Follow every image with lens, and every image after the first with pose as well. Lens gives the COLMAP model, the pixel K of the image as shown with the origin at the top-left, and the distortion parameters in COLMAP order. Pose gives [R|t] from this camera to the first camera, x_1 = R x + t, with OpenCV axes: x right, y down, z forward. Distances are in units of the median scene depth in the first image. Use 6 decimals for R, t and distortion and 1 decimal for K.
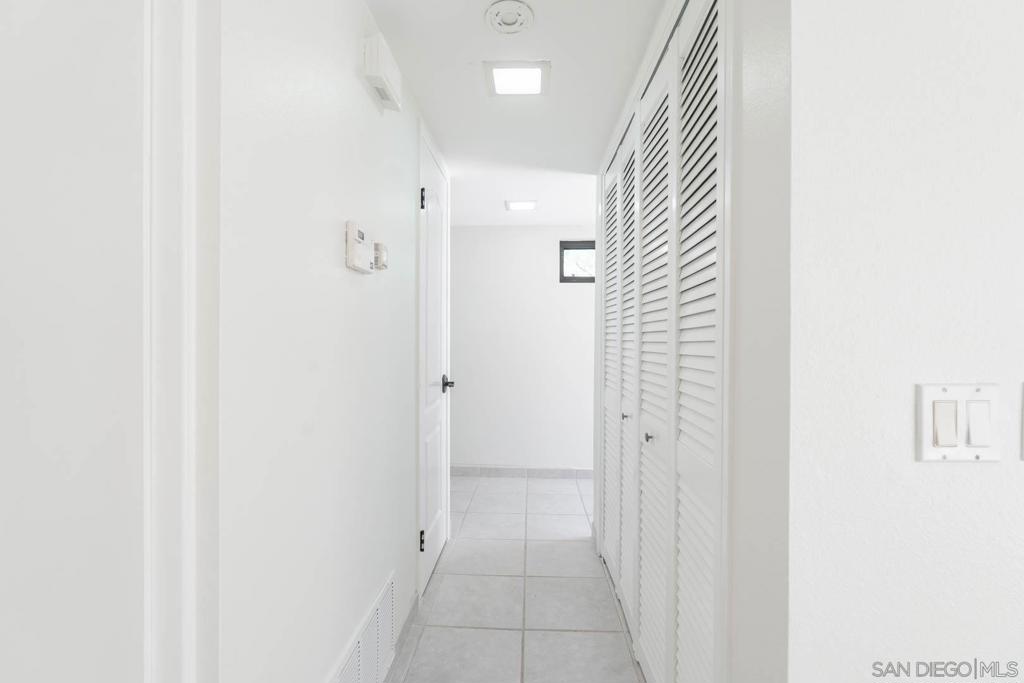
lens RADIAL K [[448.6, 0, 512.0], [0, 448.6, 341.5], [0, 0, 1]] dist [-0.009458, 0.000738]
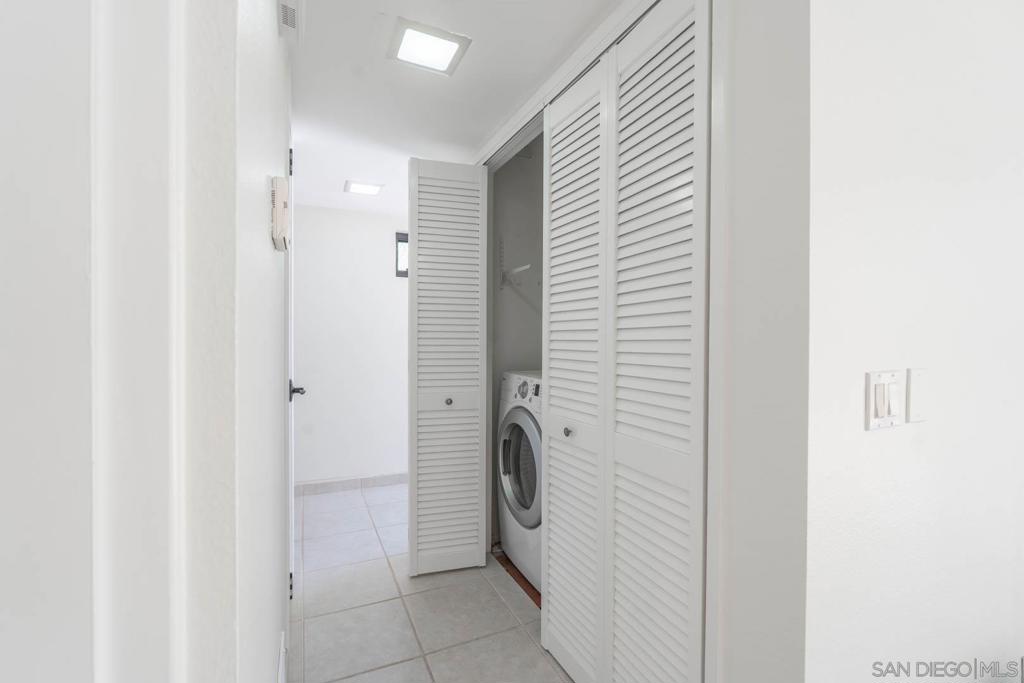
lens RADIAL K [[448.6, 0, 512.0], [0, 448.6, 341.5], [0, 0, 1]] dist [-0.009458, 0.000738]
pose [[0.889335, -0.003479, 0.457242, -0.234228], [0.000598, 0.999979, 0.006444, -0.001966], [-0.457255, -0.005458, 0.889319, 0.112188]]
